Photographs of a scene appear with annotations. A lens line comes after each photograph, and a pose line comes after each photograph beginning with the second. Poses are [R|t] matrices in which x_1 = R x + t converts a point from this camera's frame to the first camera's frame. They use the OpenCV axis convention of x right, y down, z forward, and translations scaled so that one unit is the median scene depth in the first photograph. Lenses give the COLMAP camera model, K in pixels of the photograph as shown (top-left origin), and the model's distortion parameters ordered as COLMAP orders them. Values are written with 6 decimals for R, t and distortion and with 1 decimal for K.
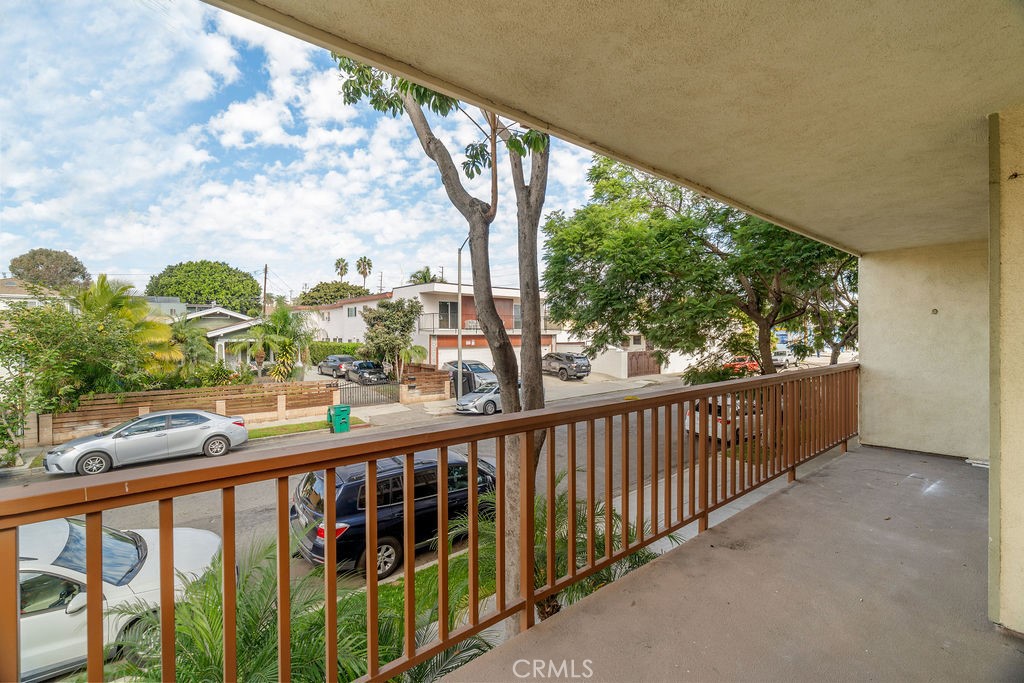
lens RADIAL K [[475.2, 0, 510.7], [0, 475.2, 339.6], [0, 0, 1]] dist [-0.017594, 0.000136]
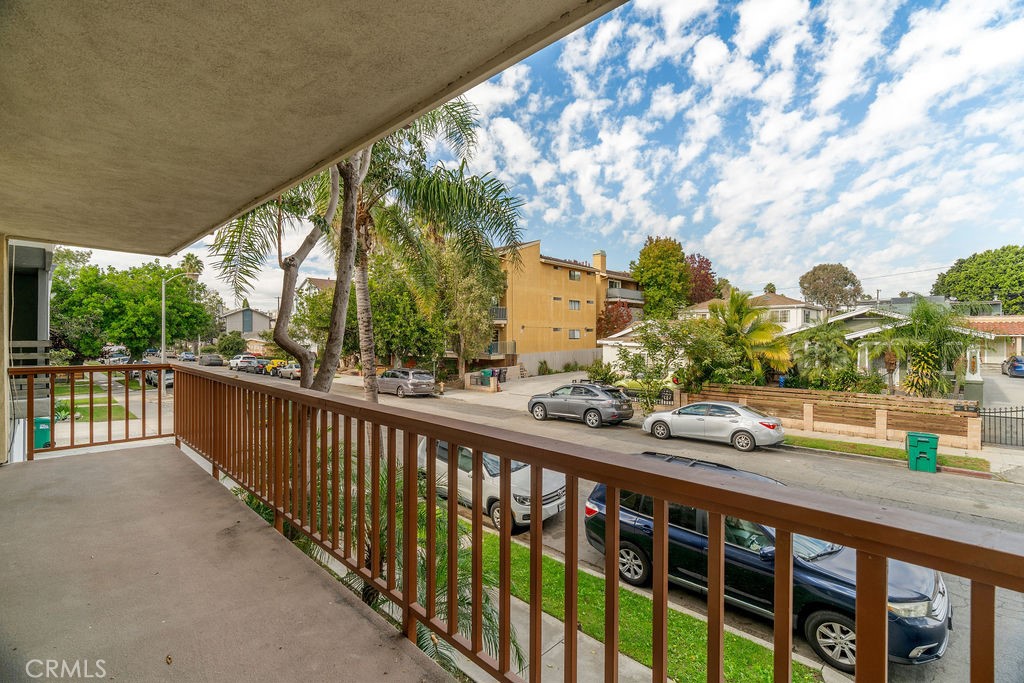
lens RADIAL K [[475.2, 0, 510.7], [0, 475.2, 338.9], [0, 0, 1]] dist [-0.017594, 0.000136]
pose [[0.060451, 0.006548, -0.998150, 0.315756], [-0.013087, 0.999898, 0.005767, -0.003403], [0.998085, 0.012714, 0.060530, 0.312860]]
